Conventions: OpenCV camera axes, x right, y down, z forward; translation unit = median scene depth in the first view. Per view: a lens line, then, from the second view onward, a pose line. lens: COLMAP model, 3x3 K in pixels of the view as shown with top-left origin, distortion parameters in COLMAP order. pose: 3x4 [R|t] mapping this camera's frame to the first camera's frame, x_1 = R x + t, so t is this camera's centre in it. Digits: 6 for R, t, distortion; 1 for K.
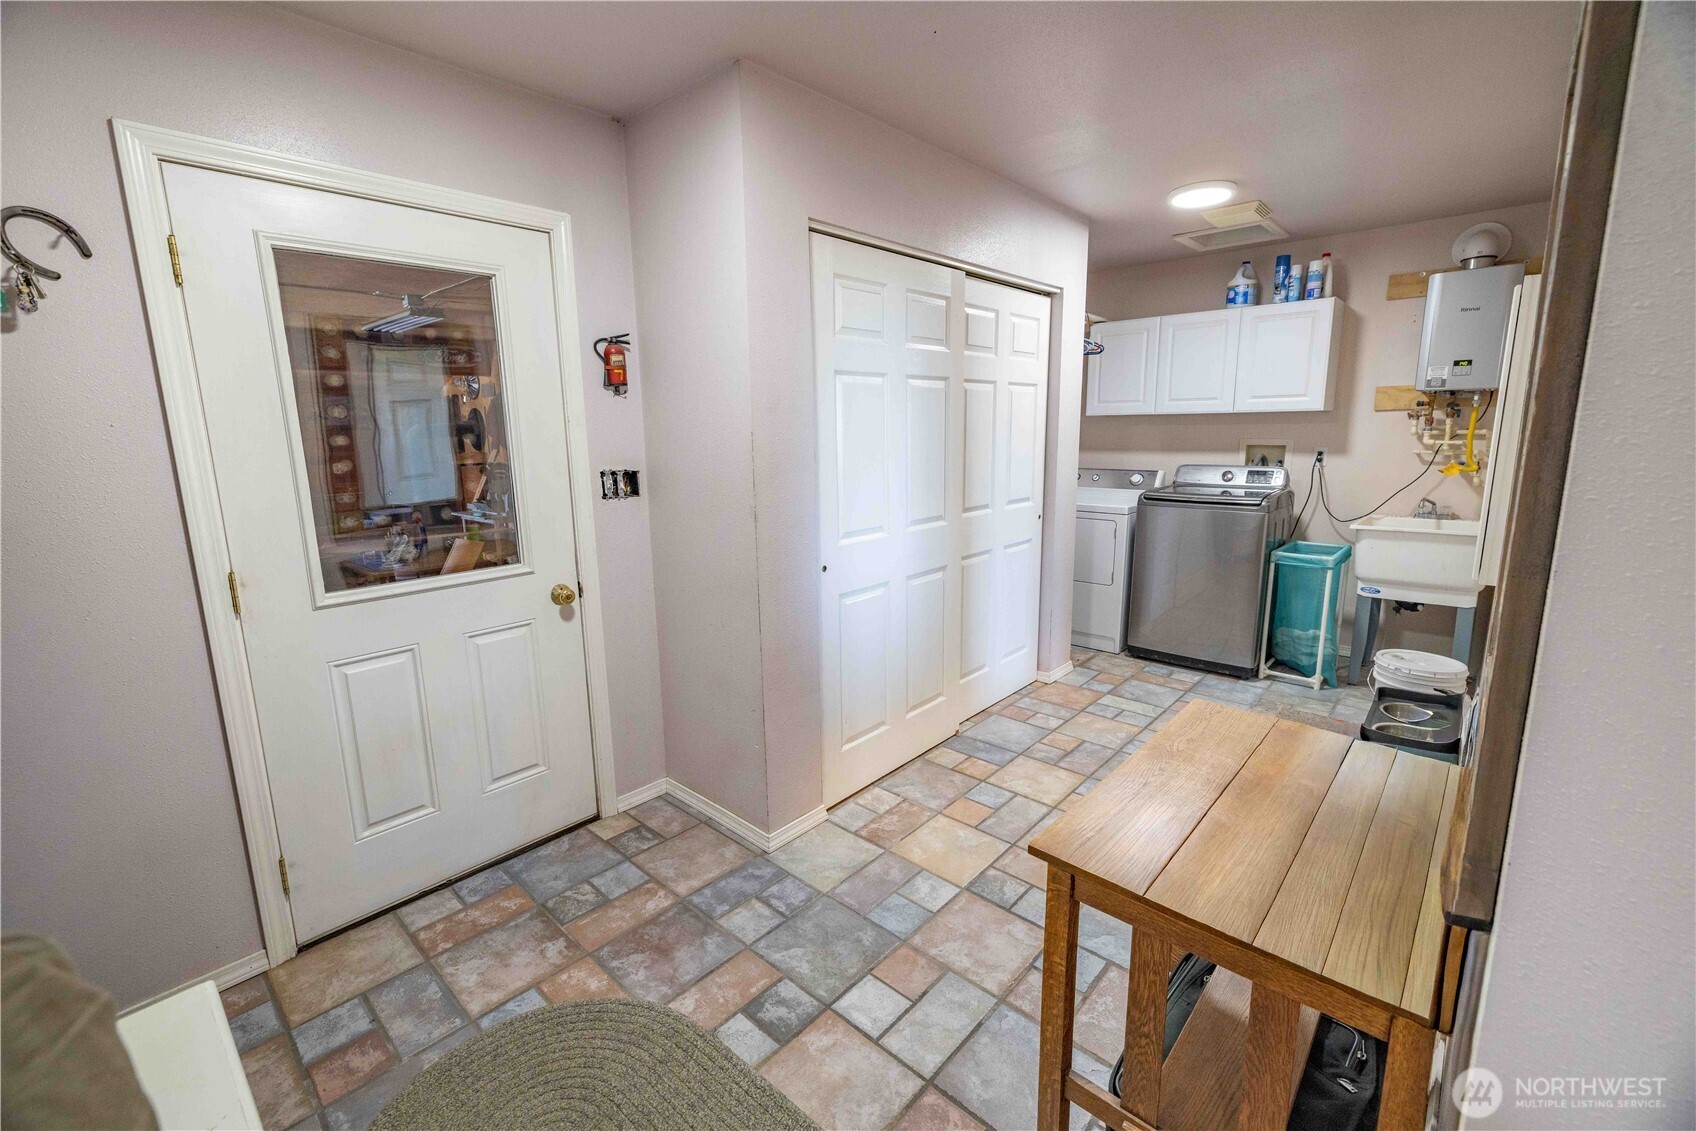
lens RADIAL K [[714.3, 0, 835.0], [0, 714.3, 563.9], [0, 0, 1]] dist [0.001185, 0.000594]
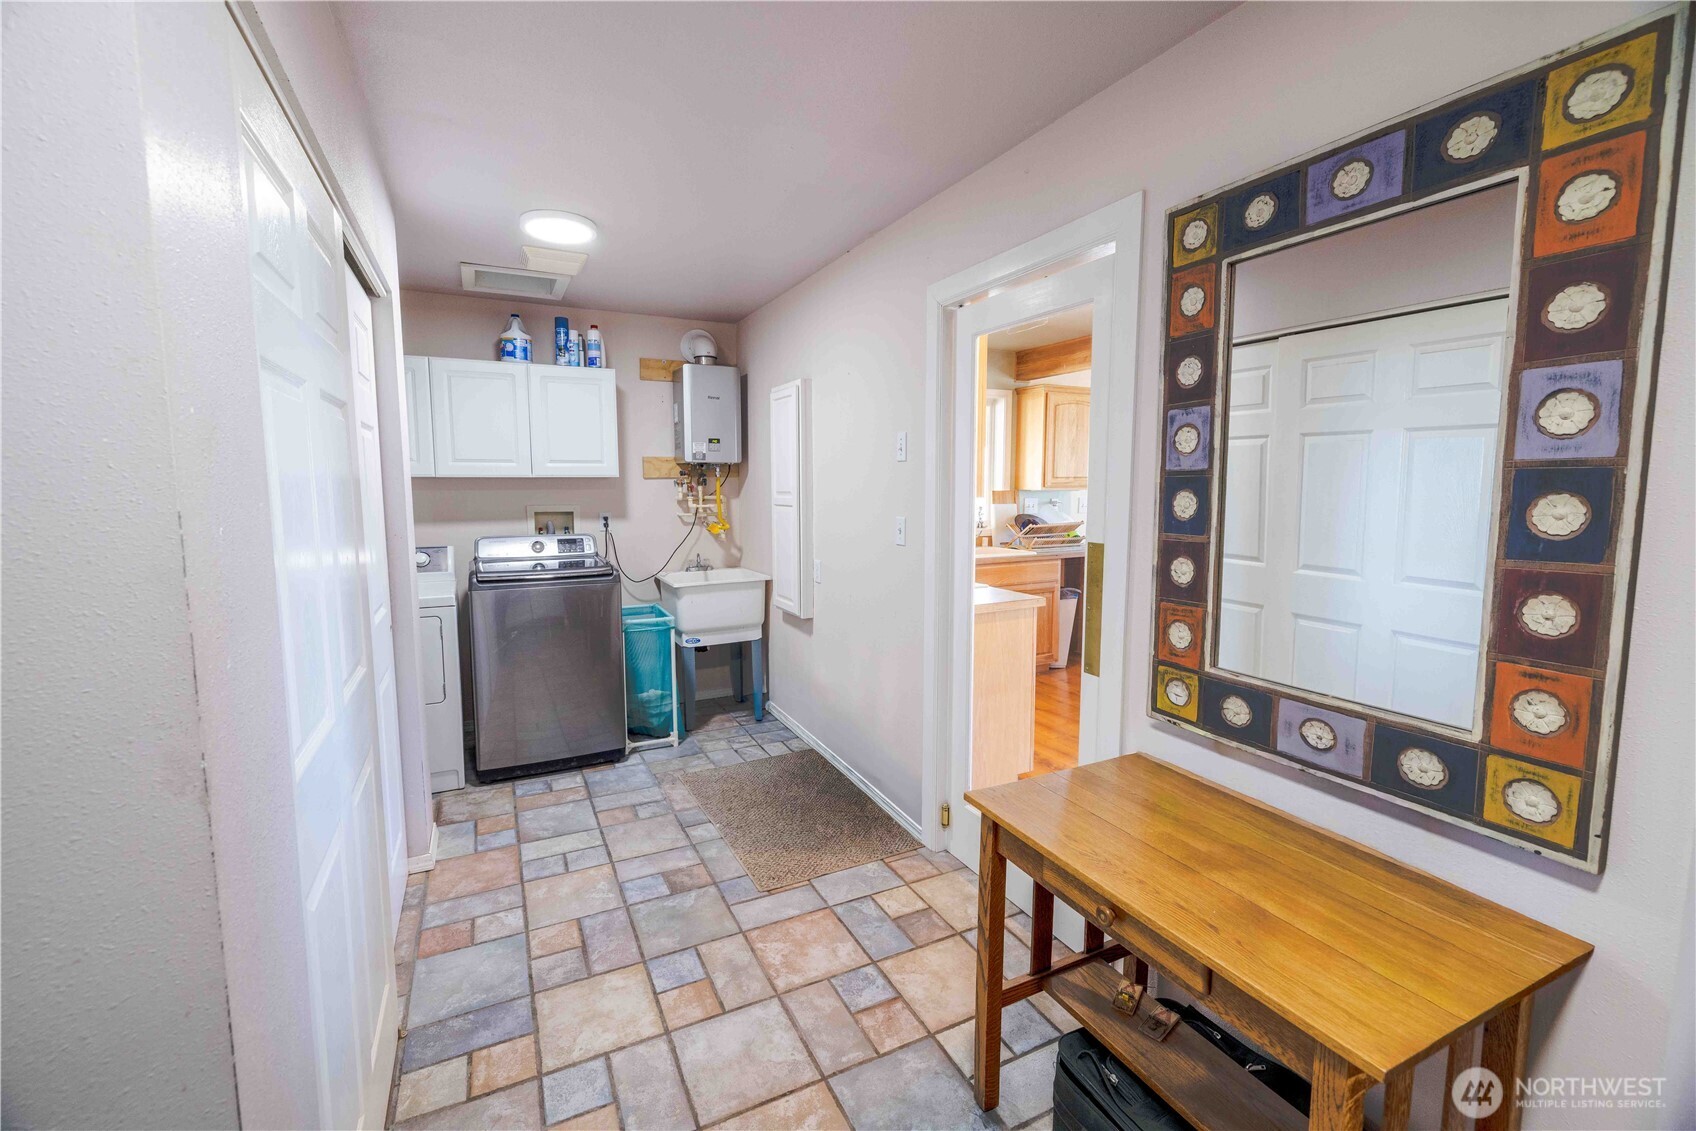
lens RADIAL K [[714.3, 0, 844.6], [0, 714.3, 557.4], [0, 0, 1]] dist [0.001185, 0.000594]
pose [[0.349901, -0.083251, 0.933080, -0.168668], [0.173364, 0.984593, 0.022836, -0.069734], [-0.920605, 0.153773, 0.358943, 0.358207]]
